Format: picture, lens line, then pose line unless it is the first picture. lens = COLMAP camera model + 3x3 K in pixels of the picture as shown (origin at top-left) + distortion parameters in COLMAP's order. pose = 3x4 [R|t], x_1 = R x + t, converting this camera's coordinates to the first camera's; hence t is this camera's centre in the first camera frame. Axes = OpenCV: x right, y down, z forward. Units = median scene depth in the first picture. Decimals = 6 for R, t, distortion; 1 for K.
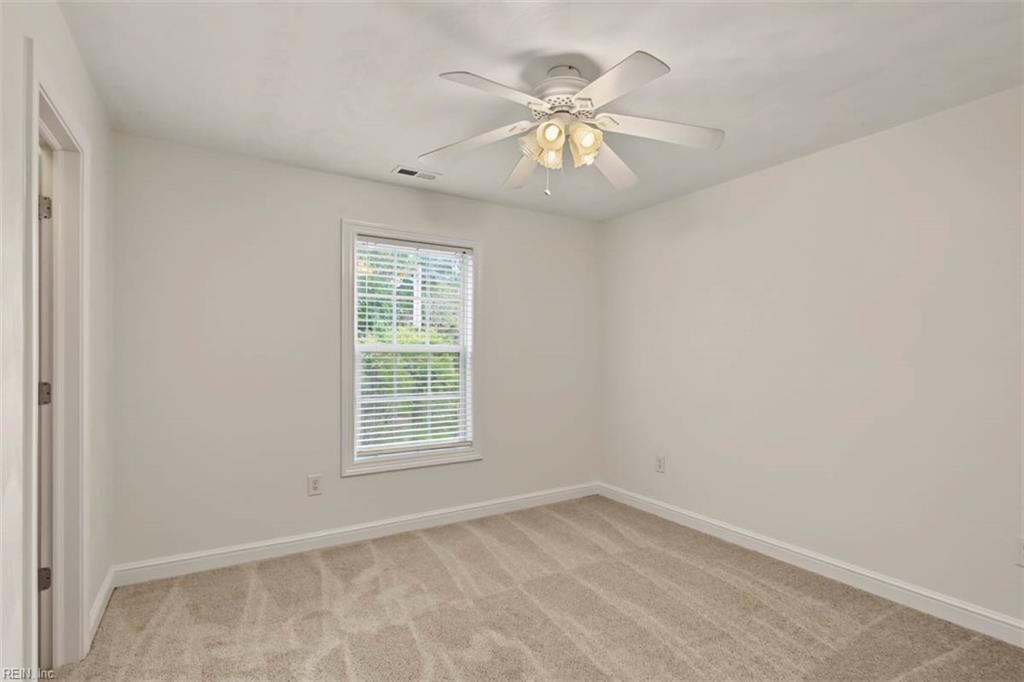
lens RADIAL K [[474.5, 0, 510.6], [0, 474.5, 349.8], [0, 0, 1]] dist [0.023363, 0.000296]
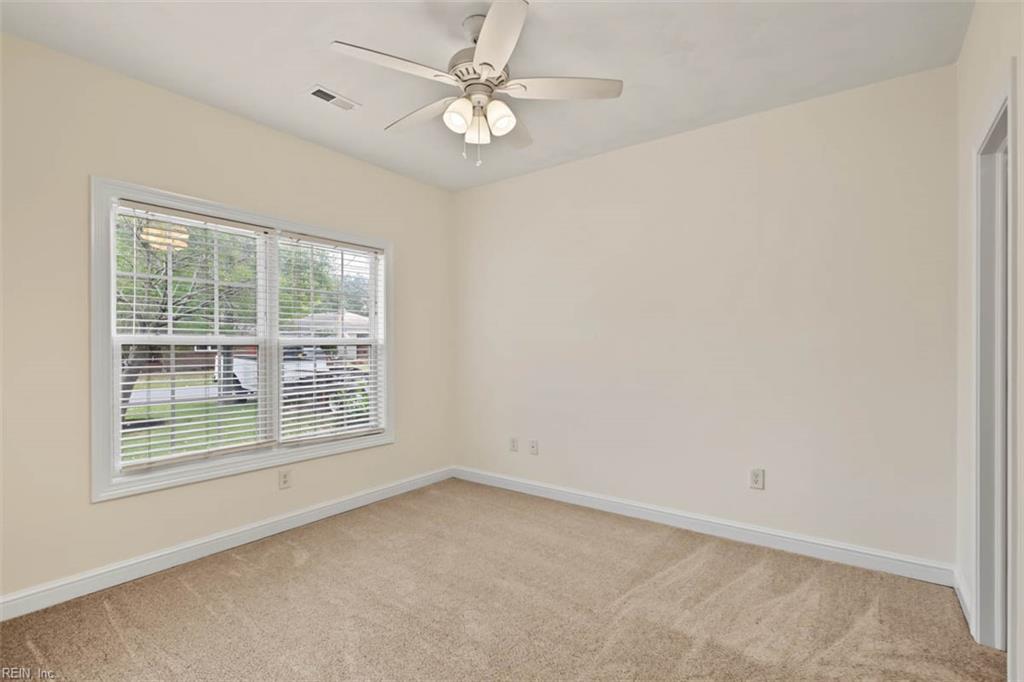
lens RADIAL K [[487.3, 0, 512.0], [0, 487.3, 341.0], [0, 0, 1]] dist [-0.000071, -0.000246]
pose [[0.925598, 0.000774, 0.378508, -0.124380], [-0.000092, 0.999998, -0.001820, -0.001108], [-0.378509, 0.001650, 0.925596, -0.075383]]
